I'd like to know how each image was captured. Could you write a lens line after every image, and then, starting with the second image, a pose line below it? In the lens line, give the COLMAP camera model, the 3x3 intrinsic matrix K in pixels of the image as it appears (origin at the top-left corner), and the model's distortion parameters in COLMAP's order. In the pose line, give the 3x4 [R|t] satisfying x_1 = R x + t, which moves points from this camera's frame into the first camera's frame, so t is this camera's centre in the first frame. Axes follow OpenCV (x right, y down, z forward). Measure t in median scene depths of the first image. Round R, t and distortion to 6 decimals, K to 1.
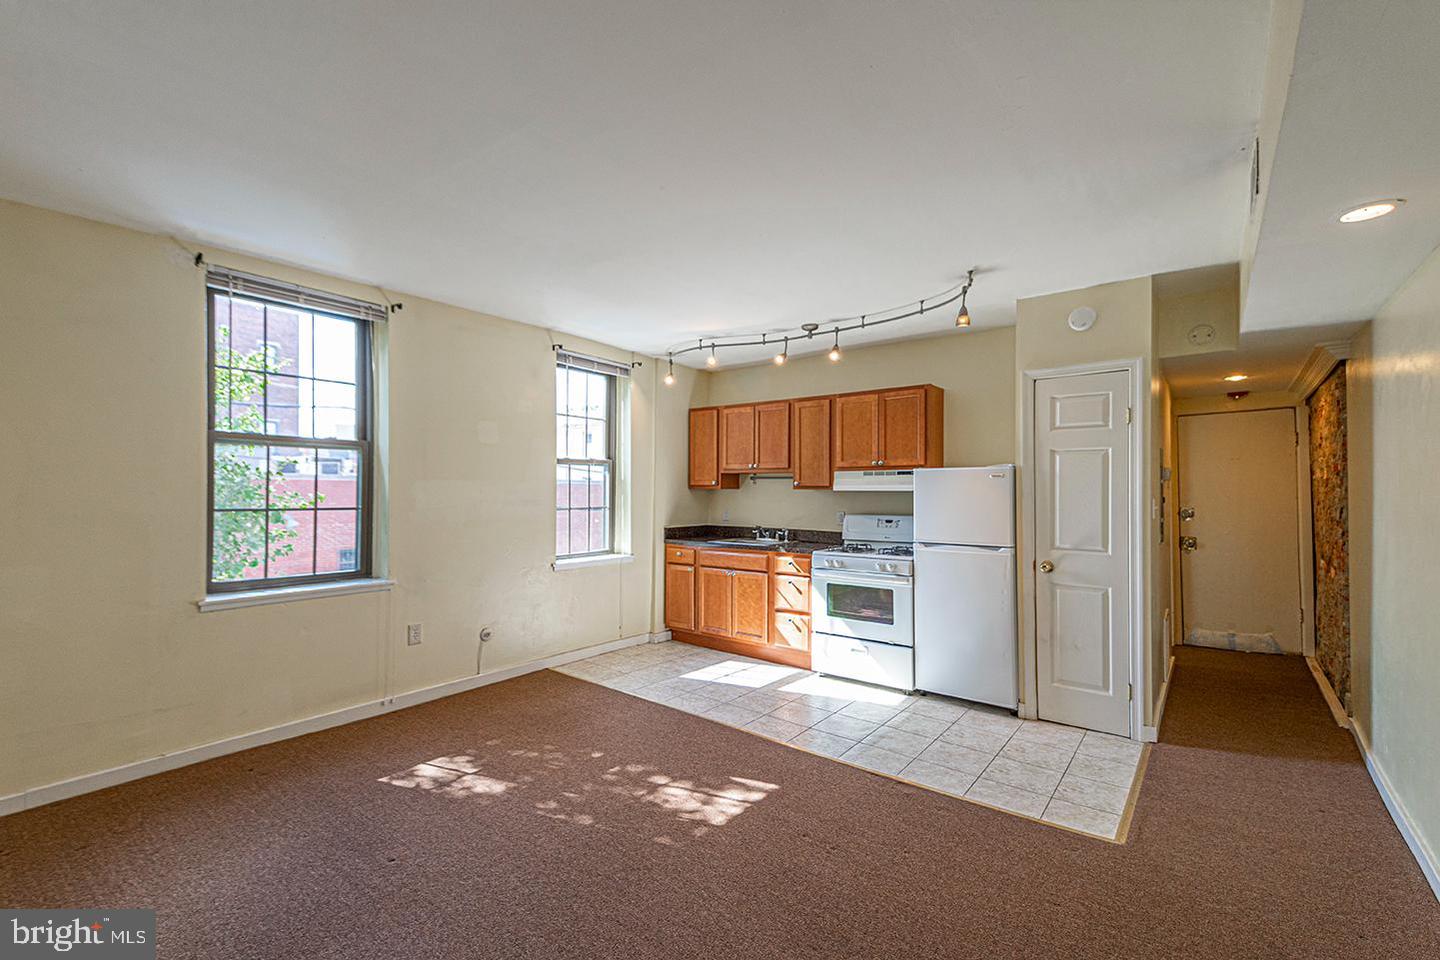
lens RADIAL K [[625.4, 0, 704.5], [0, 625.4, 496.0], [0, 0, 1]] dist [0.082704, -0.046412]
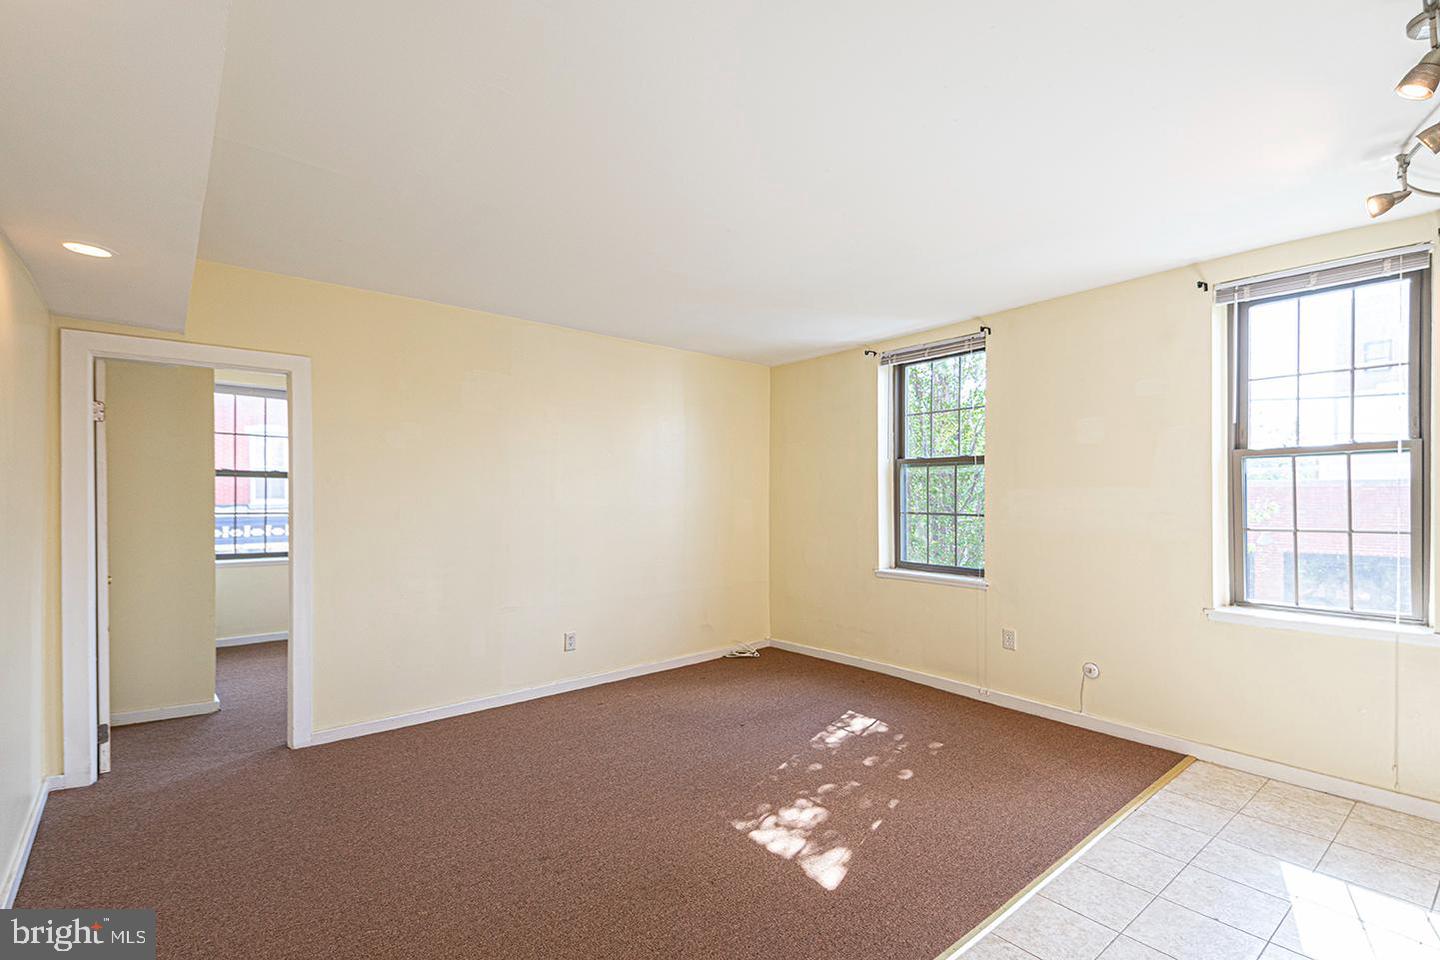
lens RADIAL K [[640.6, 0, 719.1], [0, 640.6, 504.9], [0, 0, 1]] dist [0.000108, 0.000007]
pose [[-0.219934, -0.003290, -0.975509, 0.539037], [-0.022483, 0.999746, 0.001697, 0.008538], [0.975256, 0.022306, -0.219952, 0.635978]]
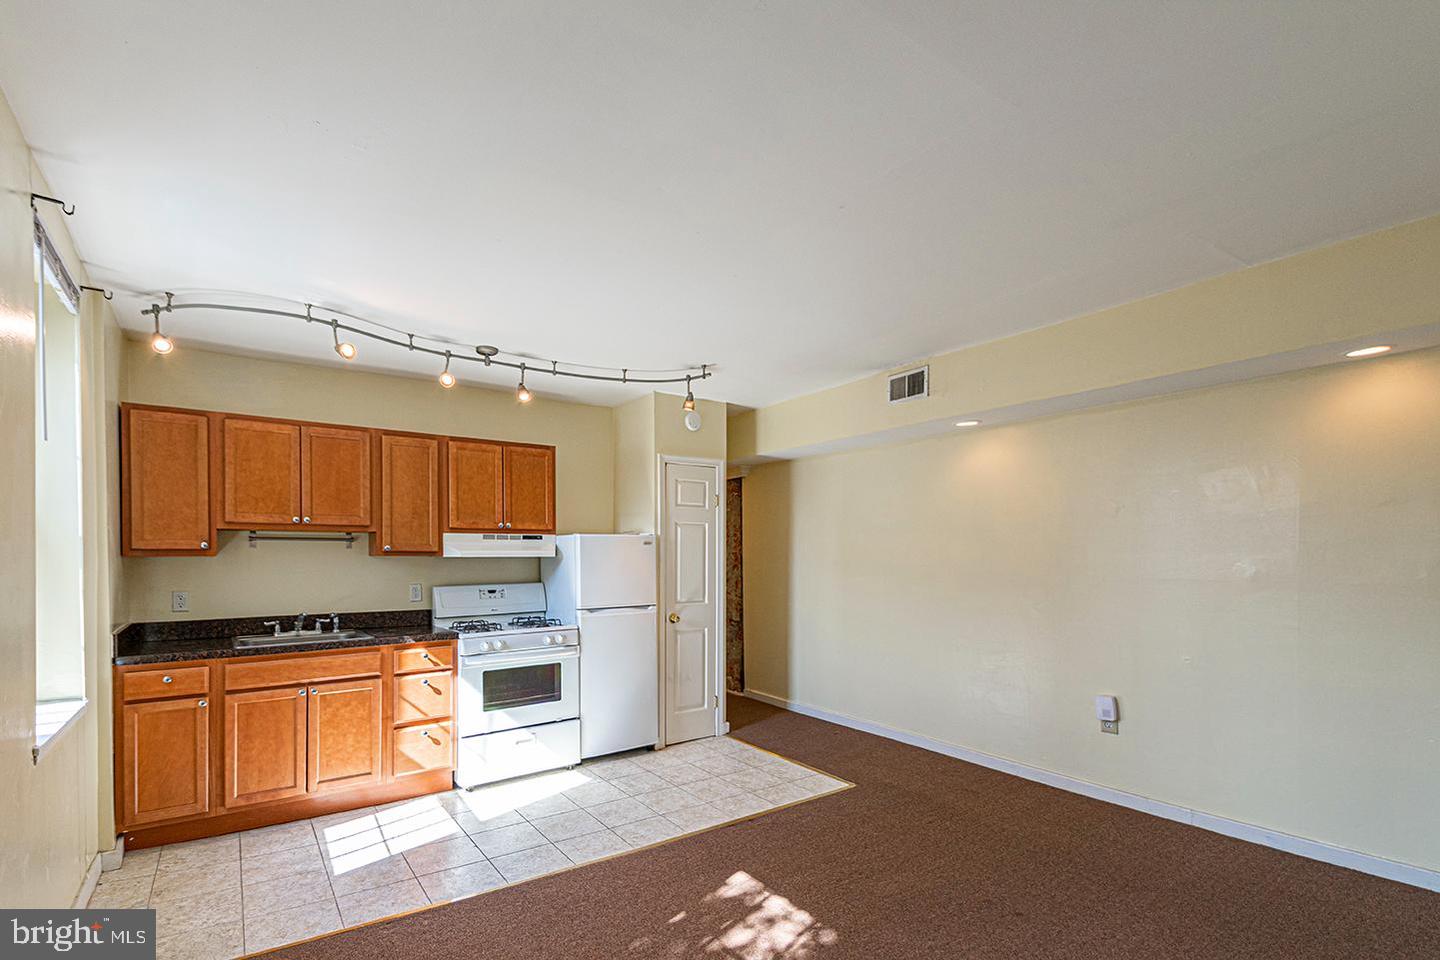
lens RADIAL K [[662.8, 0, 665.8], [0, 662.8, 559.6], [0, 0, 1]] dist [0.085144, -0.058858]
pose [[0.301279, -0.012826, 0.953450, -0.526686], [0.011769, 0.999883, 0.009732, -0.010425], [-0.953463, 0.008289, 0.301395, 0.491551]]
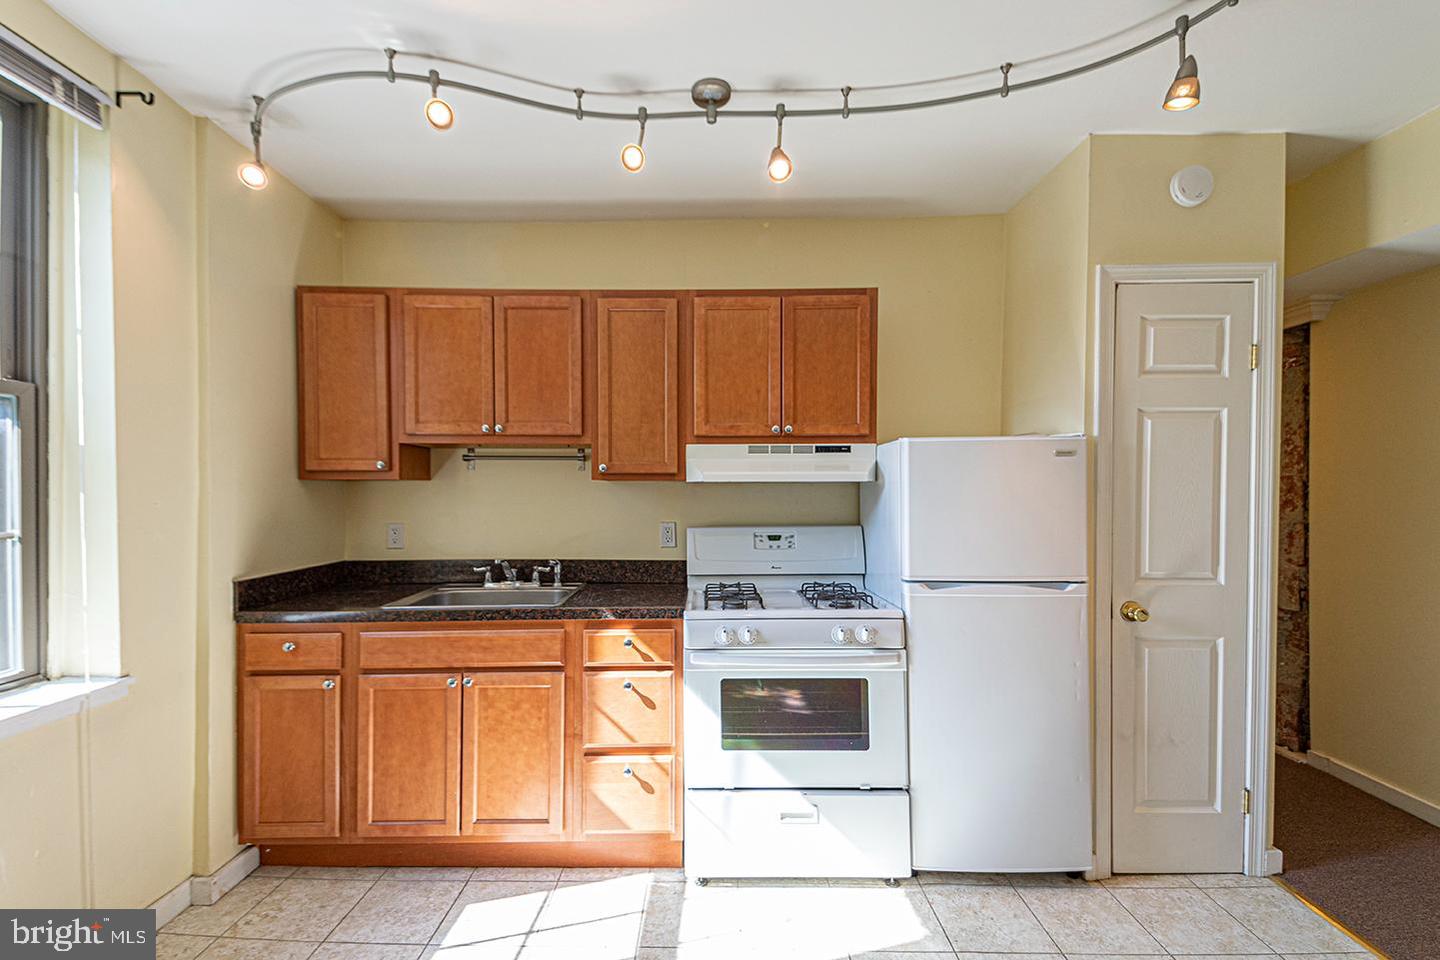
lens RADIAL K [[625.4, 0, 704.5], [0, 625.4, 496.0], [0, 0, 1]] dist [0.082704, -0.046412]
pose [[0.780952, -0.013004, 0.624455, -0.100085], [0.009411, 0.999915, 0.009053, -0.001711], [-0.624520, -0.001194, 0.781008, 0.613162]]
